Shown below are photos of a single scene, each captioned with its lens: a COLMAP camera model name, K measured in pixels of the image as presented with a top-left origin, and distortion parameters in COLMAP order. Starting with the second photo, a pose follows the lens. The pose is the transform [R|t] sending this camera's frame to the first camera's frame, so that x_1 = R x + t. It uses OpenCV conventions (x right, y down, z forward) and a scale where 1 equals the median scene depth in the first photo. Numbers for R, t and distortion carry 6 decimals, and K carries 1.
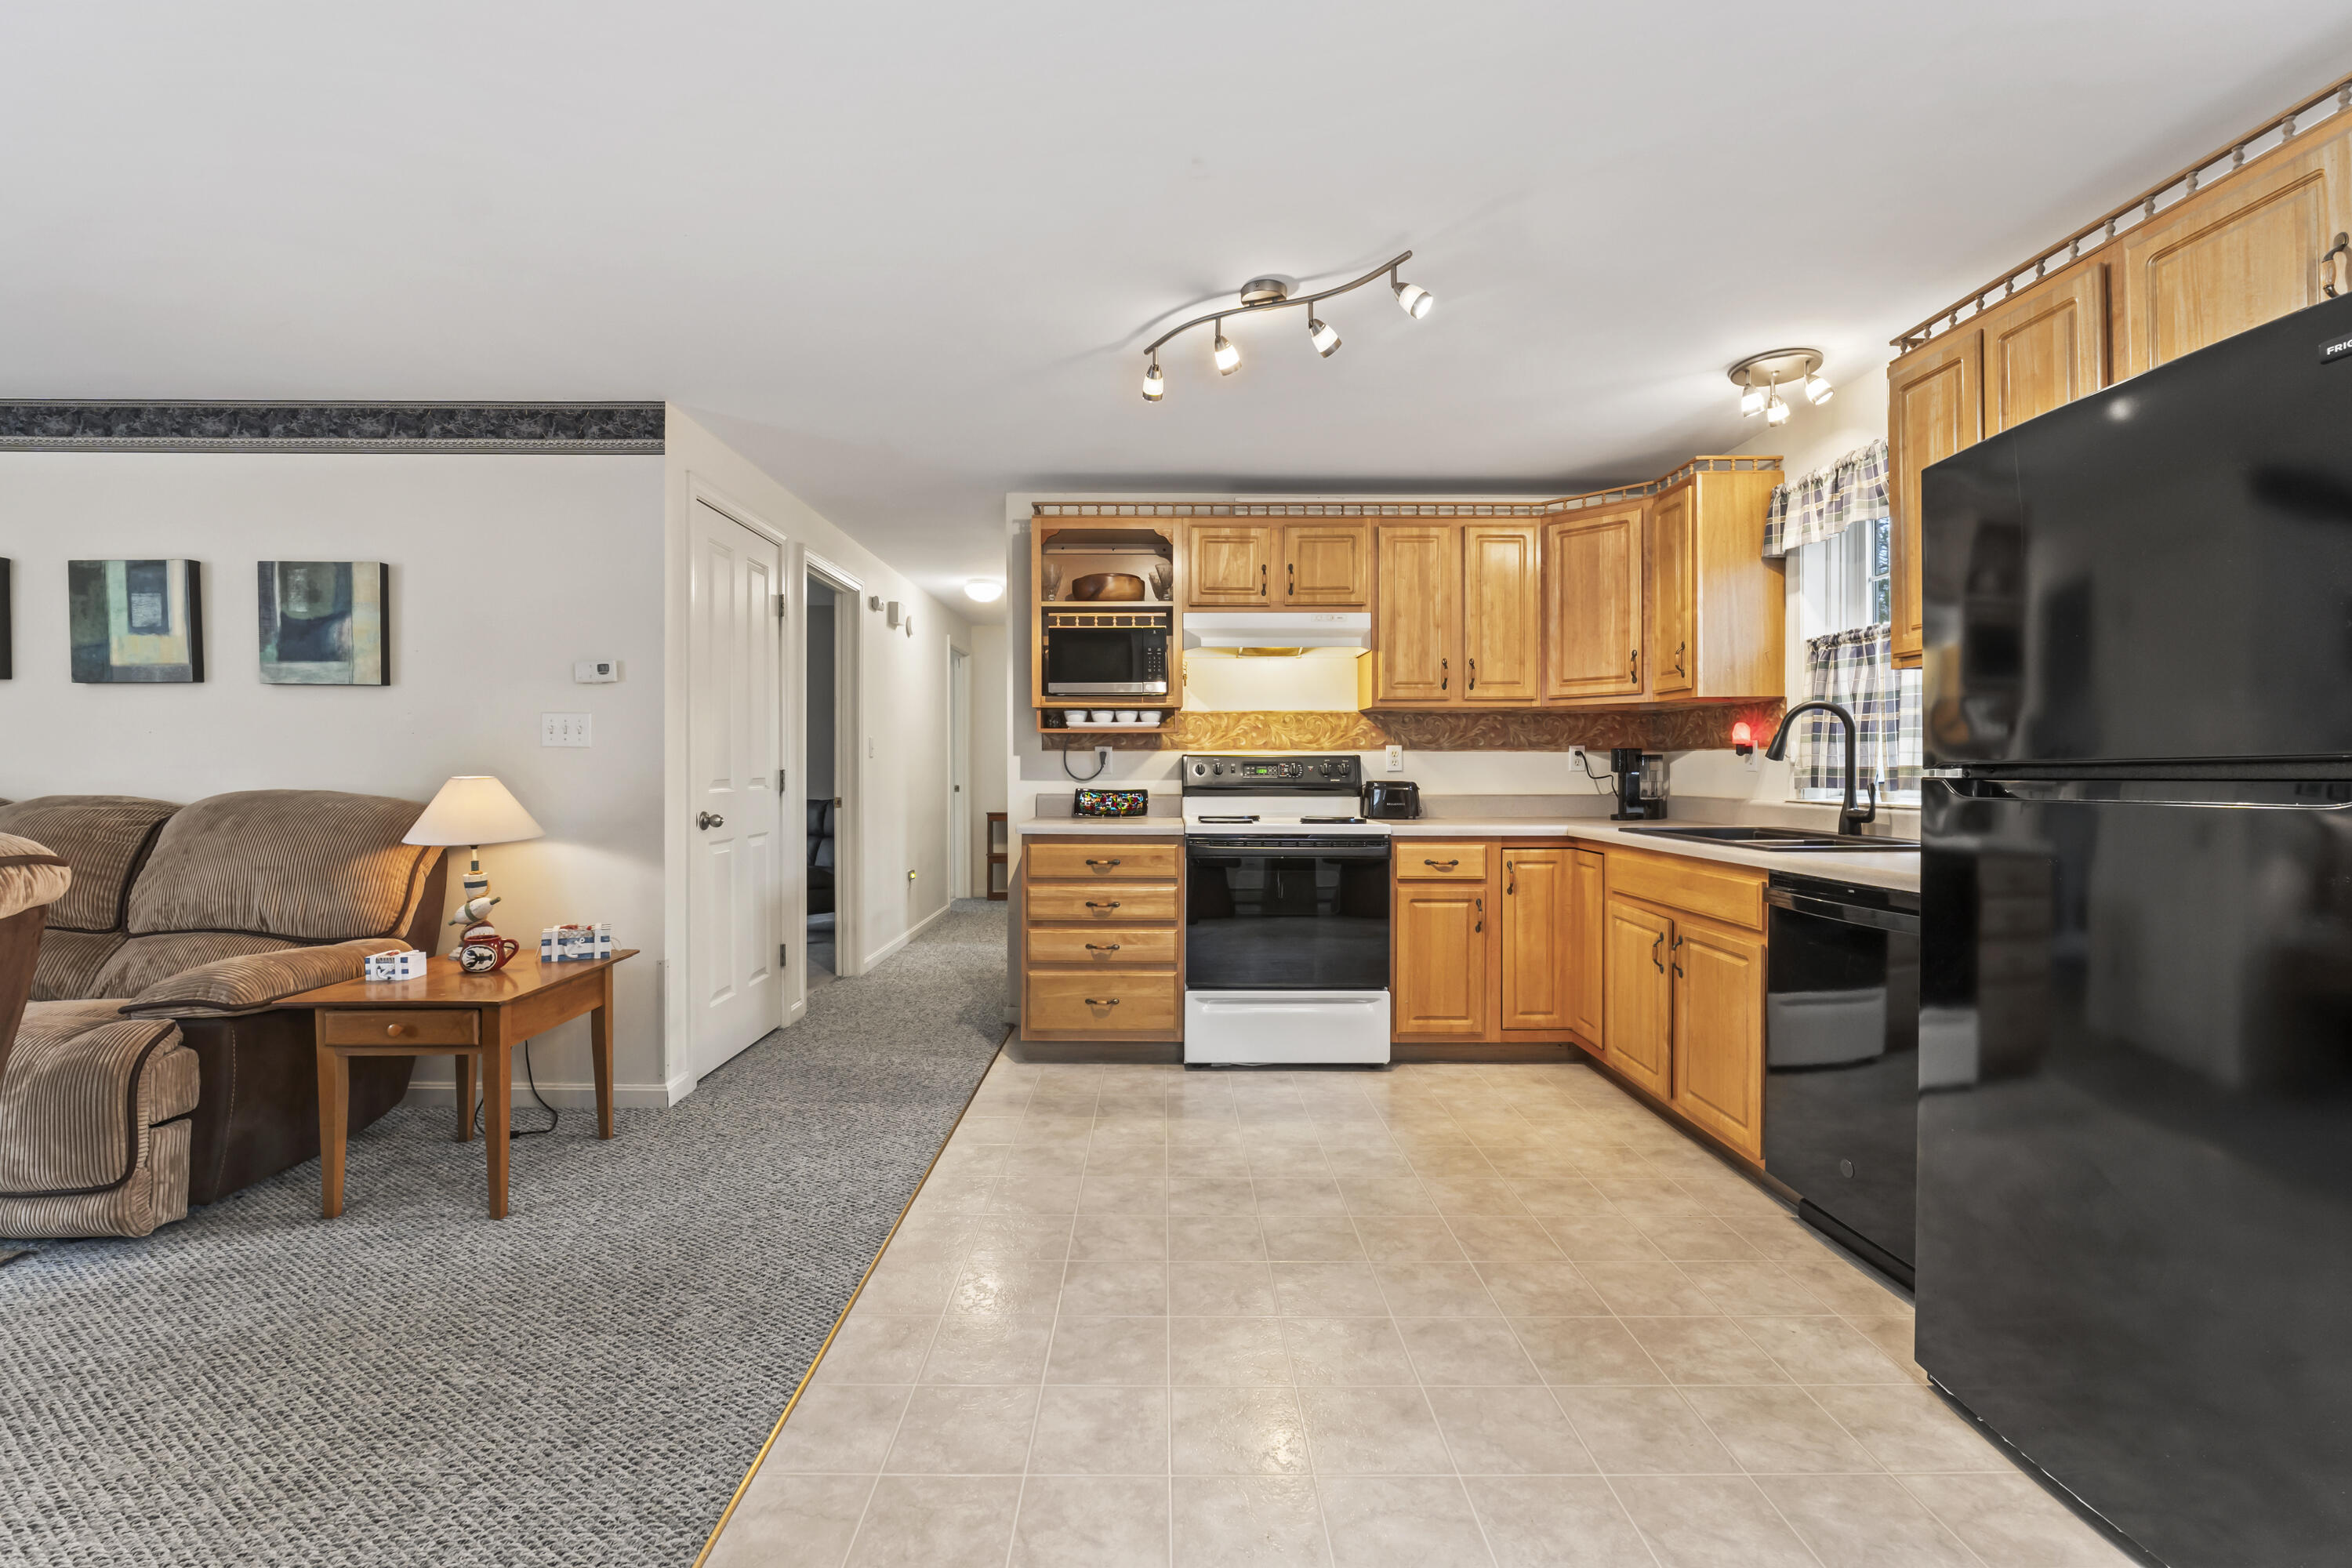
lens RADIAL K [[991.5, 0, 1157.0], [0, 991.5, 775.6], [0, 0, 1]] dist [-0.007159, -0.000225]
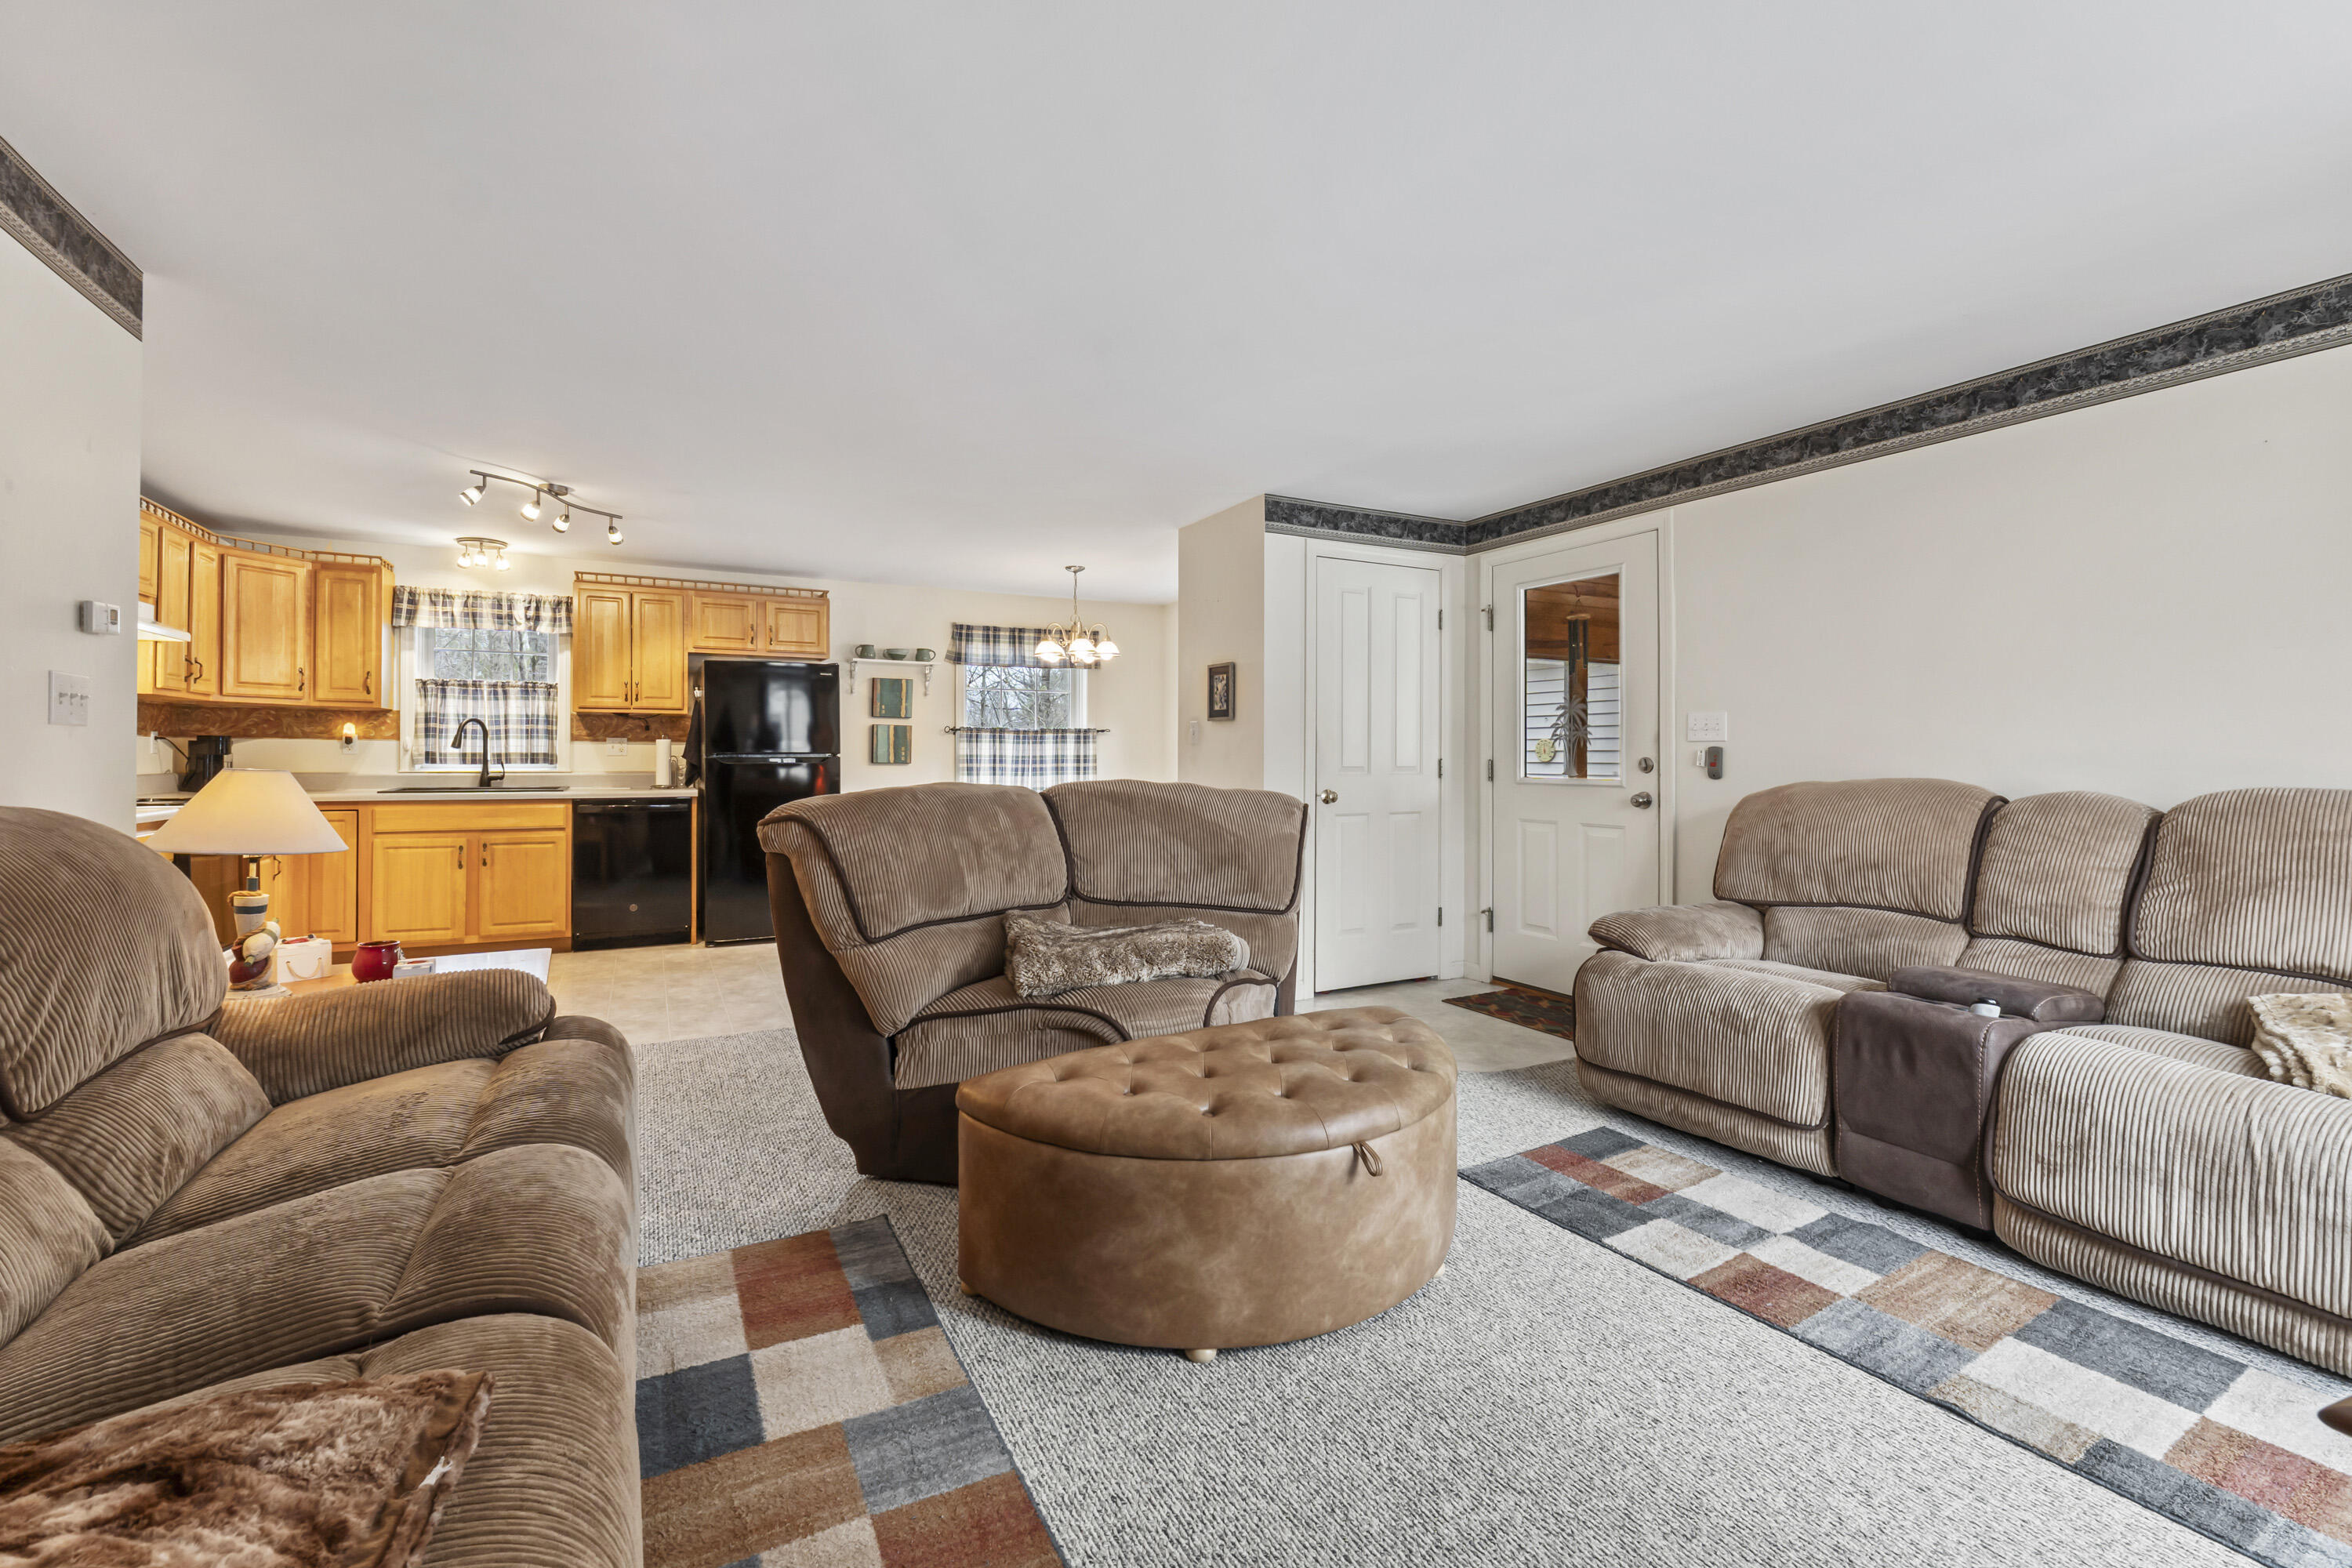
lens RADIAL K [[991.5, 0, 1172.9], [0, 991.5, 758.2], [0, 0, 1]] dist [-0.007159, -0.000225]
pose [[-0.476682, -0.006091, 0.879055, -1.713138], [-0.001501, 0.999980, 0.006114, -0.011594], [-0.879075, 0.001595, -0.476681, 0.747014]]
